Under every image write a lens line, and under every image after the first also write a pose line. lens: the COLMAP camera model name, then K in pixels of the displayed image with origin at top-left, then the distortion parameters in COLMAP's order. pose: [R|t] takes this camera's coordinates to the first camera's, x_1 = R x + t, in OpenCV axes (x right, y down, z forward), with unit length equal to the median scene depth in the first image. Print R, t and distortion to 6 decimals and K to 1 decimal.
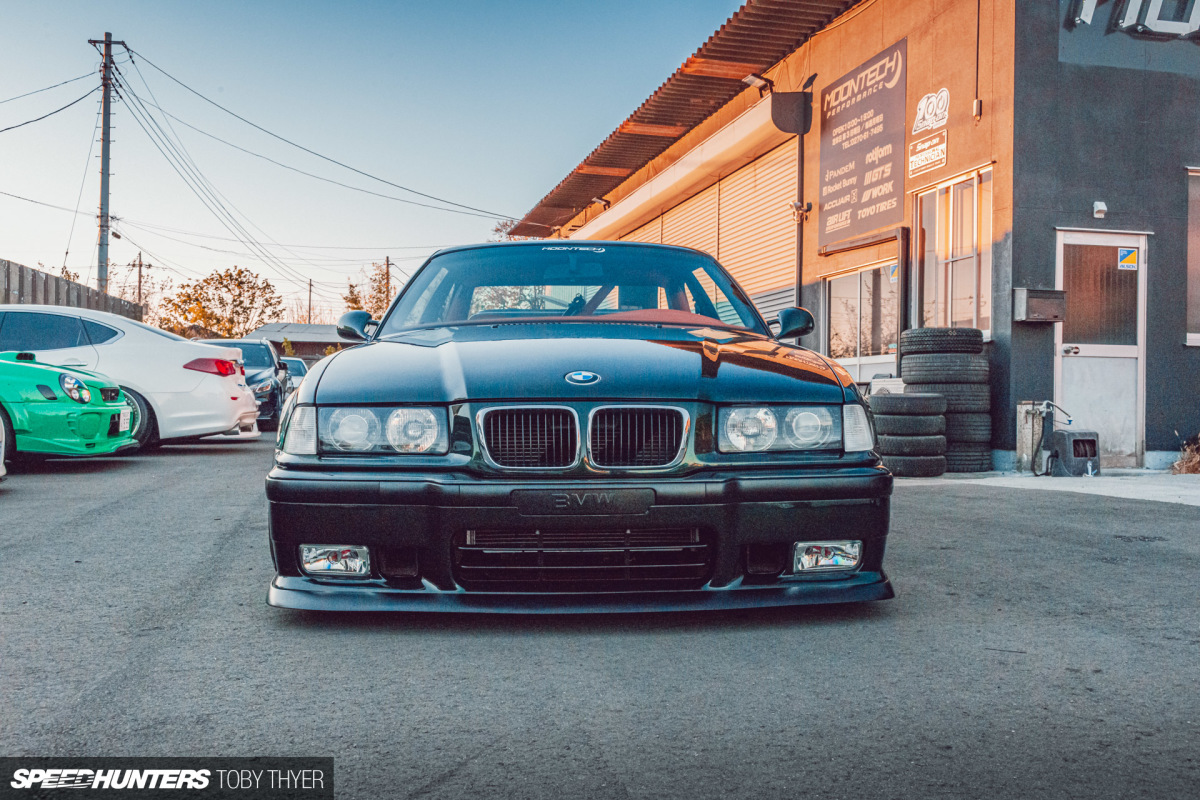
lens RADIAL K [[1158.0, 0, 600.0], [0, 1158.0, 400.0], [0, 0, 1]] dist [0.032307, -0.012543]
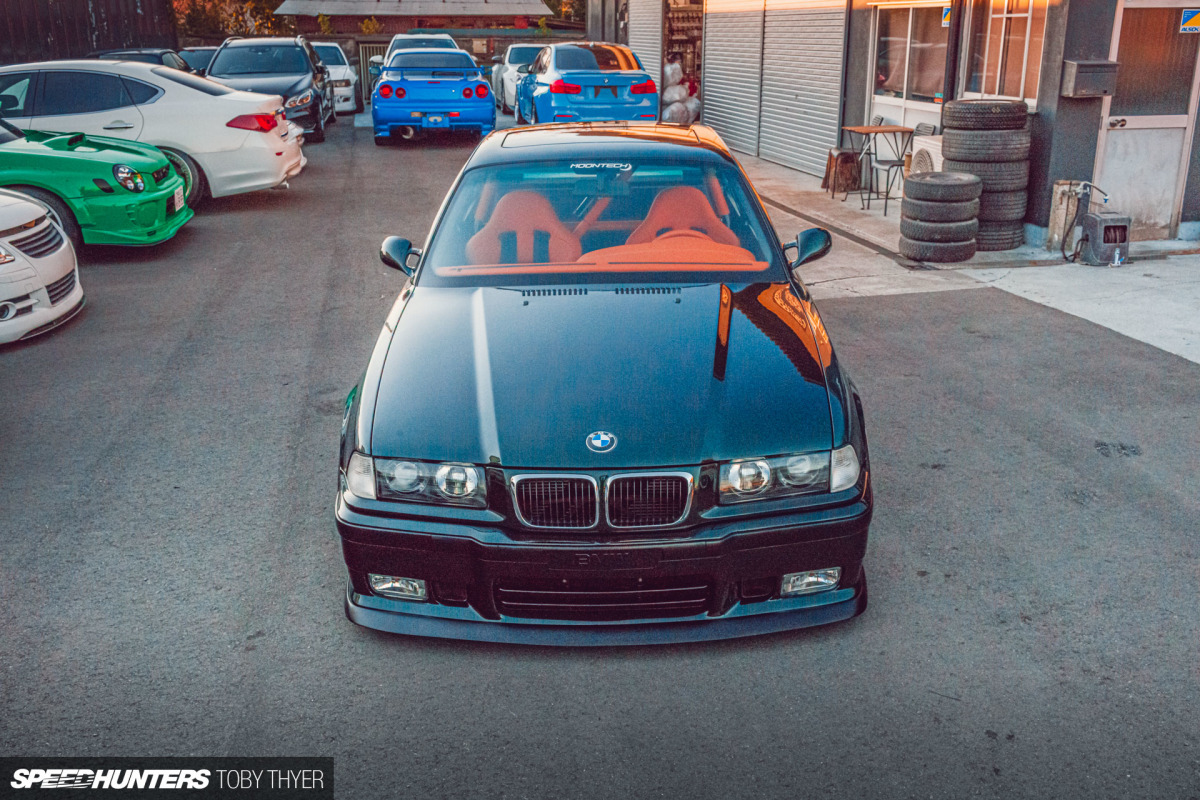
lens RADIAL K [[1158.0, 0, 600.0], [0, 1158.0, 400.0], [0, 0, 1]] dist [0.032307, -0.012543]
pose [[0.999028, -0.003032, -0.043966, 0.011690], [0.016826, 0.948292, 0.316952, -0.144448], [0.040731, -0.317383, 0.947422, -0.024743]]
